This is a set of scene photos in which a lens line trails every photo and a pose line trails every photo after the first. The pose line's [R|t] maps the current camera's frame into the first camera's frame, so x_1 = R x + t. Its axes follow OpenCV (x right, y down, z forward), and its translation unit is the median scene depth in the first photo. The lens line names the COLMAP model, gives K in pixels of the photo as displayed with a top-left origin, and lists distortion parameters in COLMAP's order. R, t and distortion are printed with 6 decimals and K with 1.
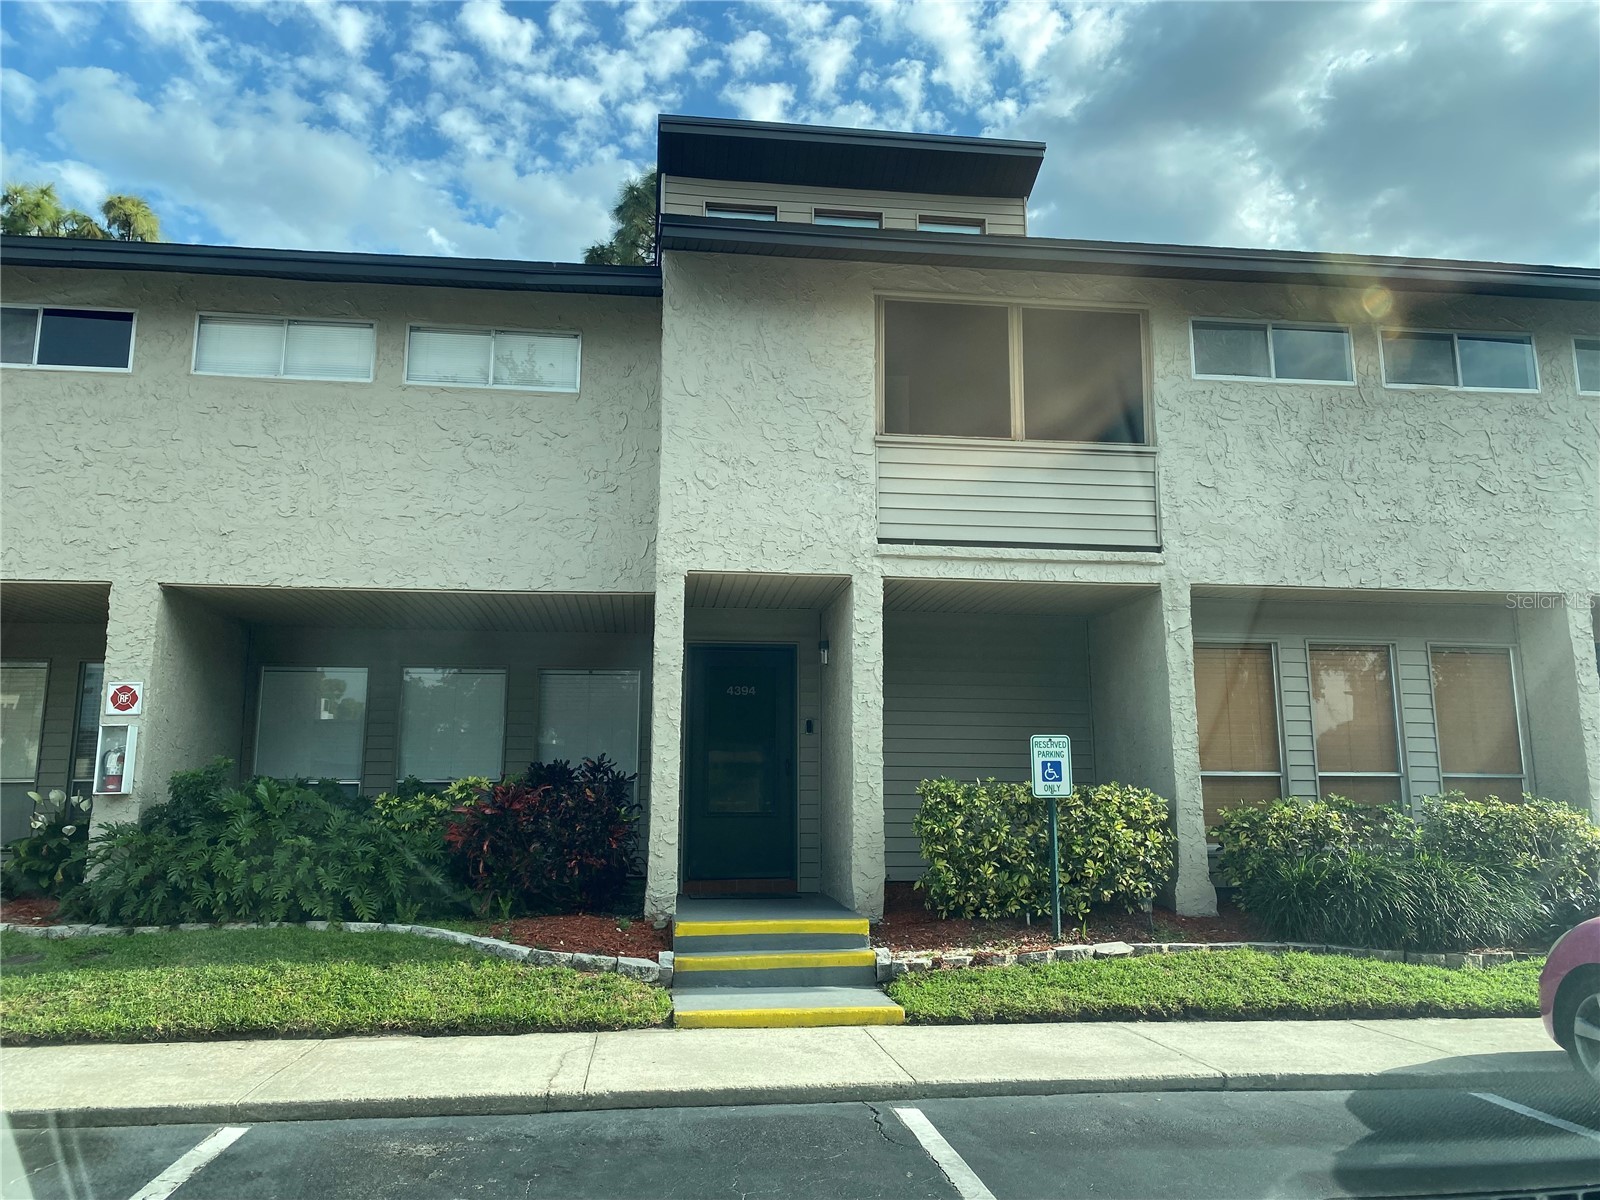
lens RADIAL K [[1224.8, 0, 800.0], [0, 1224.8, 600.0], [0, 0, 1]] dist [0.000605, -0.000822]
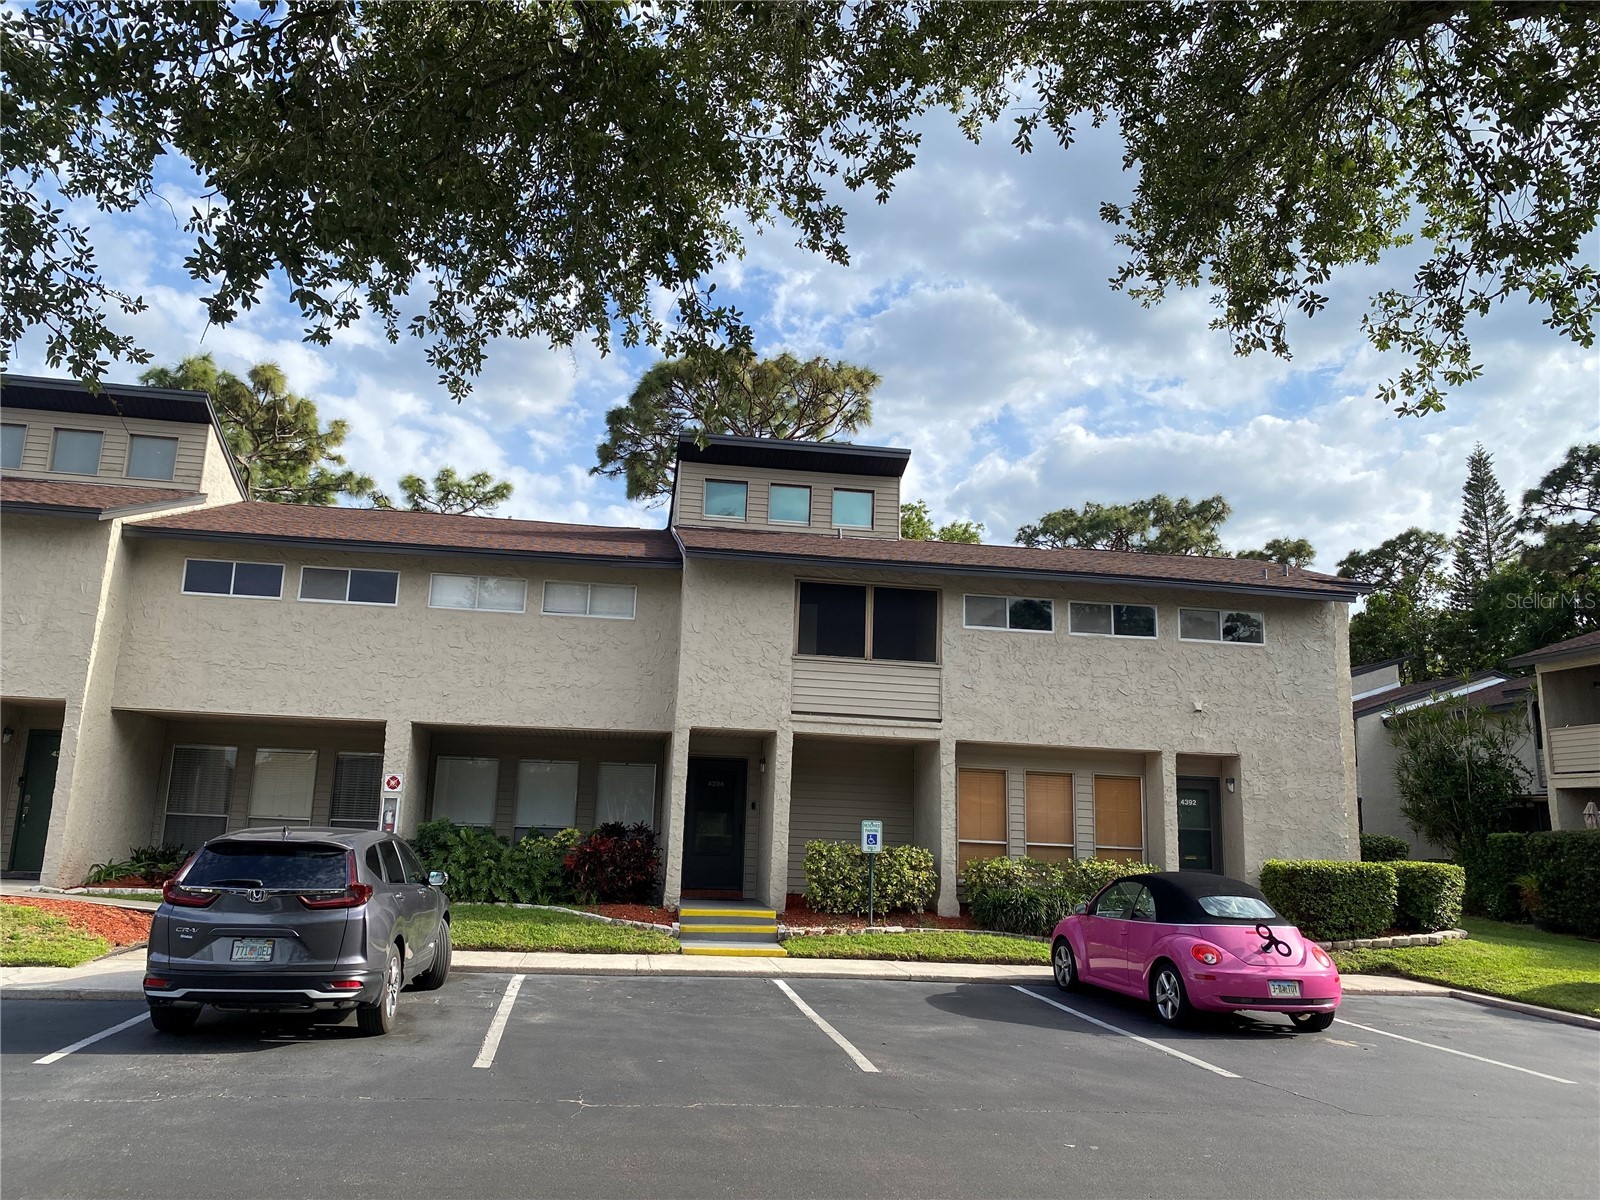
lens RADIAL K [[1203.1, 0, 774.5], [0, 1203.1, 592.3], [0, 0, 1]] dist [0.040656, -0.003147]
pose [[0.999349, 0.036039, 0.001594, 0.028193], [-0.035984, 0.998998, -0.026606, -0.187854], [-0.002552, 0.026531, 0.999645, -0.893387]]
